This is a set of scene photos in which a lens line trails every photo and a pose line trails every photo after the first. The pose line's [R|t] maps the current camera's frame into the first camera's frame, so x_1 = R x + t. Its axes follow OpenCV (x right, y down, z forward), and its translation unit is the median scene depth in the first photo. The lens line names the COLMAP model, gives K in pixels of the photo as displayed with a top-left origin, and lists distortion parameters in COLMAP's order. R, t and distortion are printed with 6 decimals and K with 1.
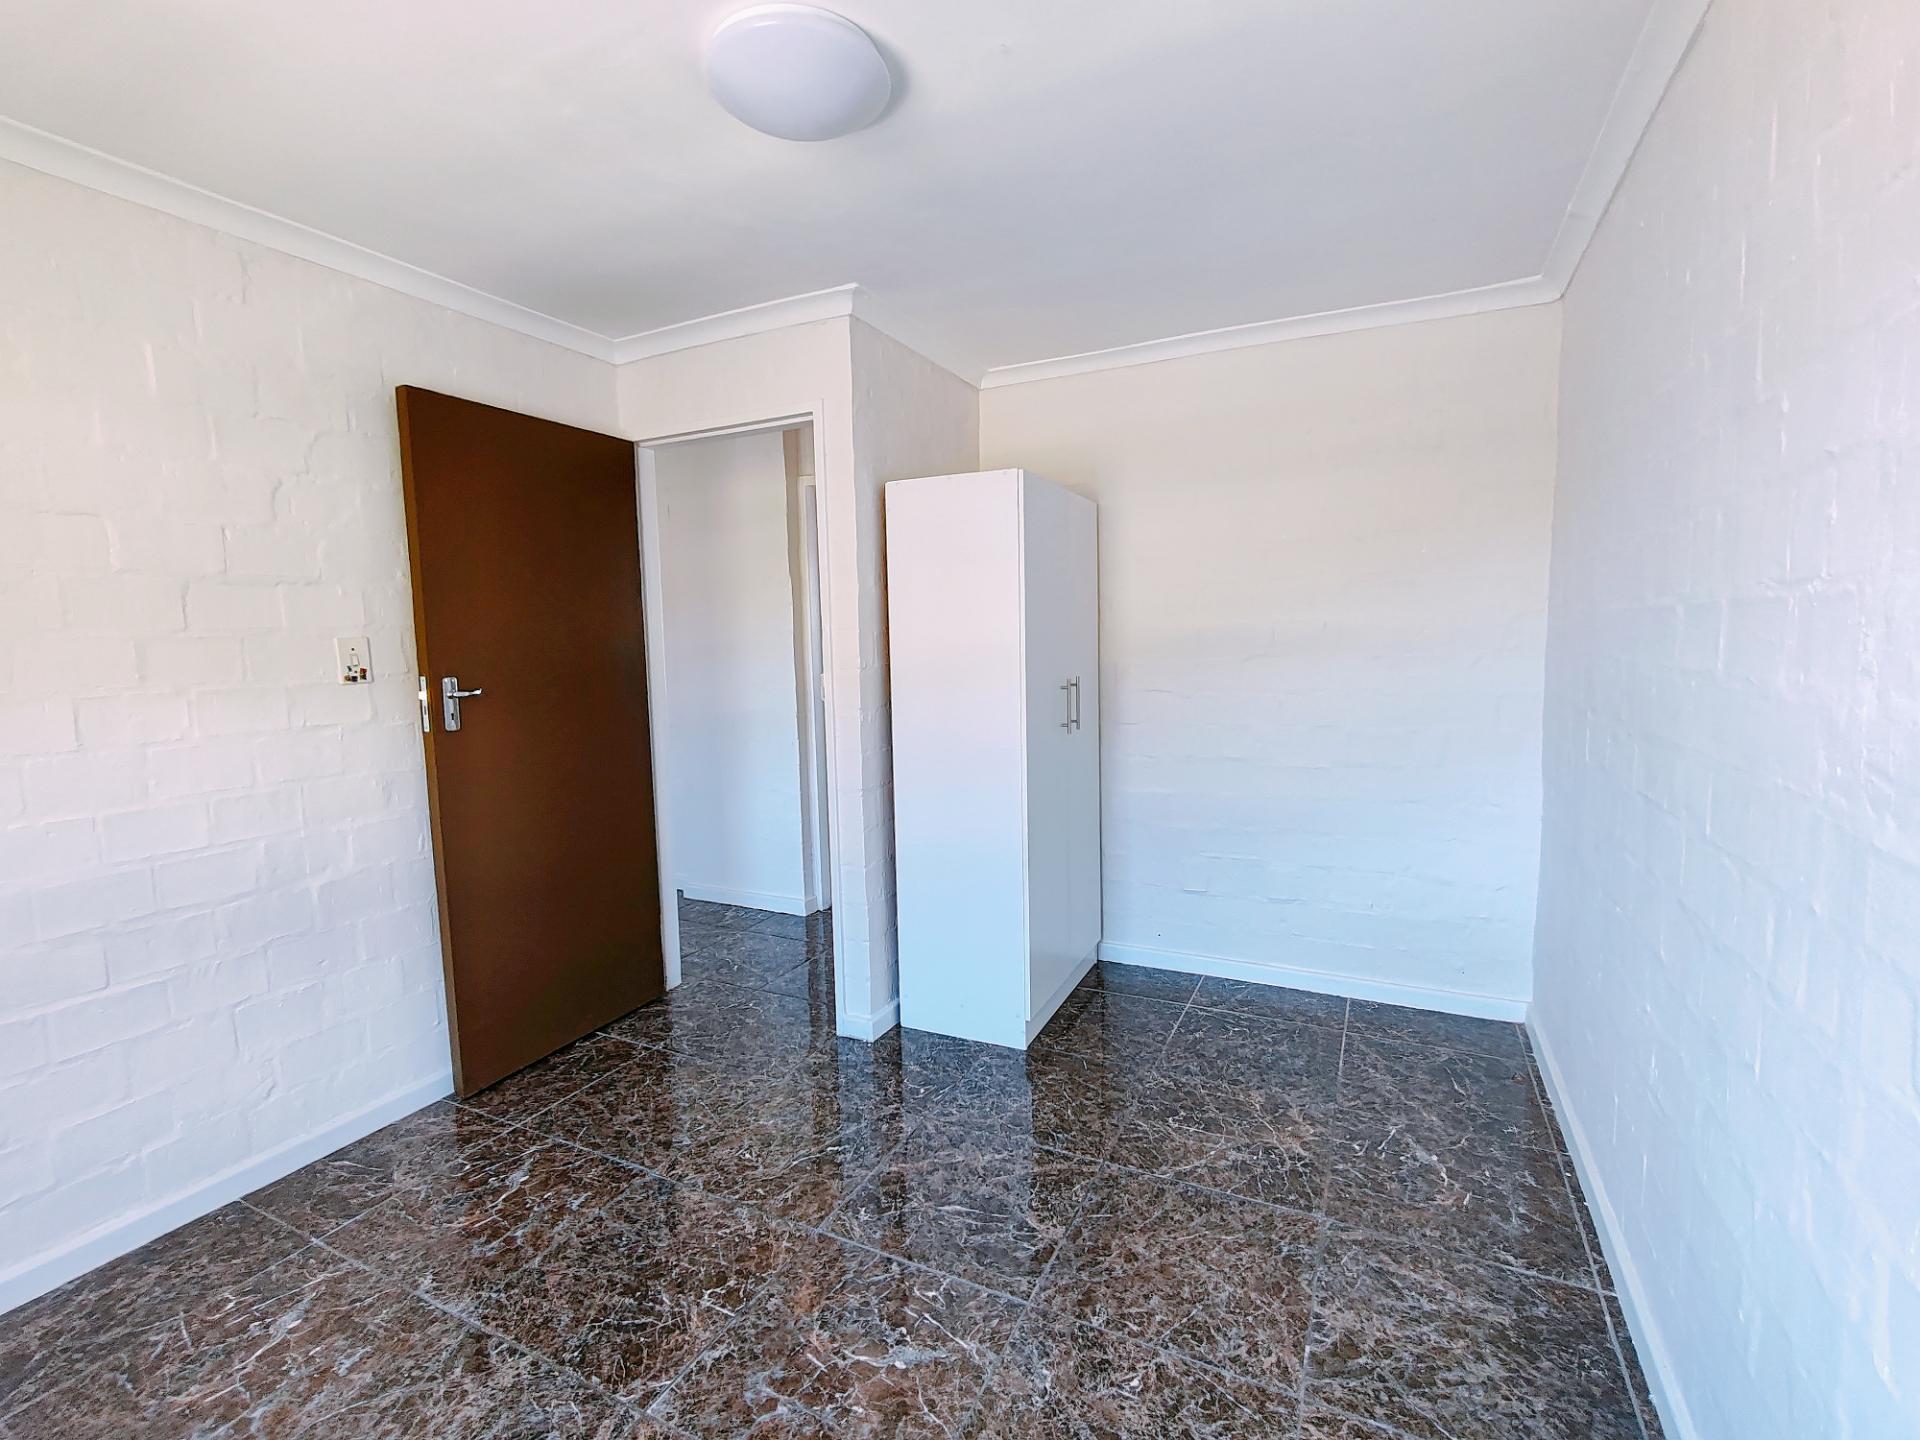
lens RADIAL K [[864.5, 0, 958.3], [0, 864.5, 714.2], [0, 0, 1]] dist [-0.008148, 0.001031]
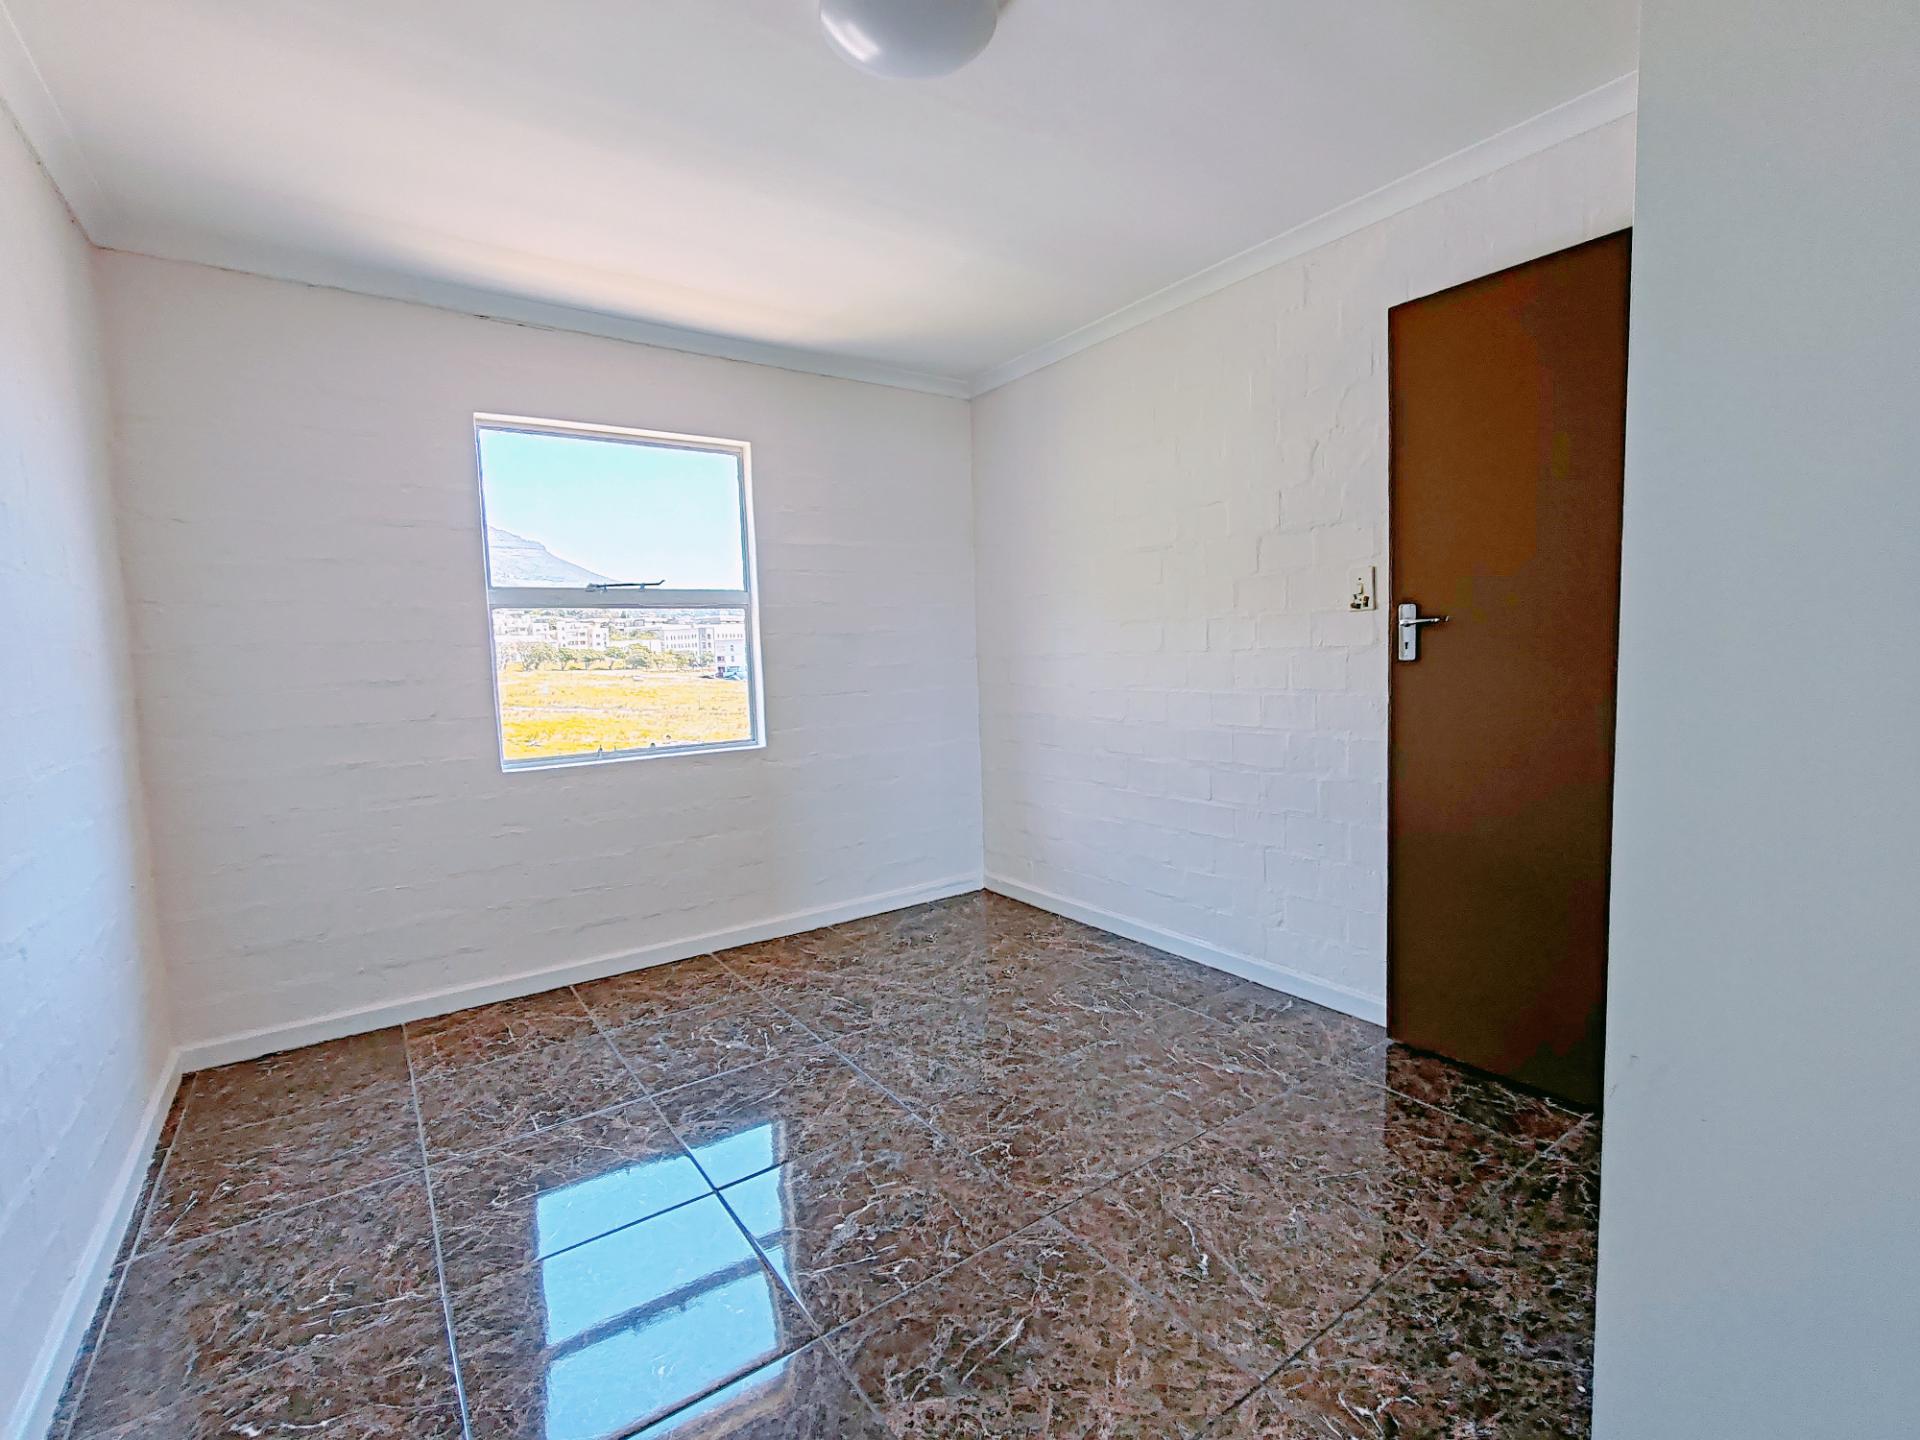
lens RADIAL K [[864.5, 0, 958.3], [0, 864.5, 714.2], [0, 0, 1]] dist [-0.008148, 0.001031]
pose [[-0.468644, 0.103443, -0.877310, 0.545836], [-0.038095, 0.989830, 0.137060, -0.037858], [0.882565, 0.097654, -0.459937, 1.128776]]
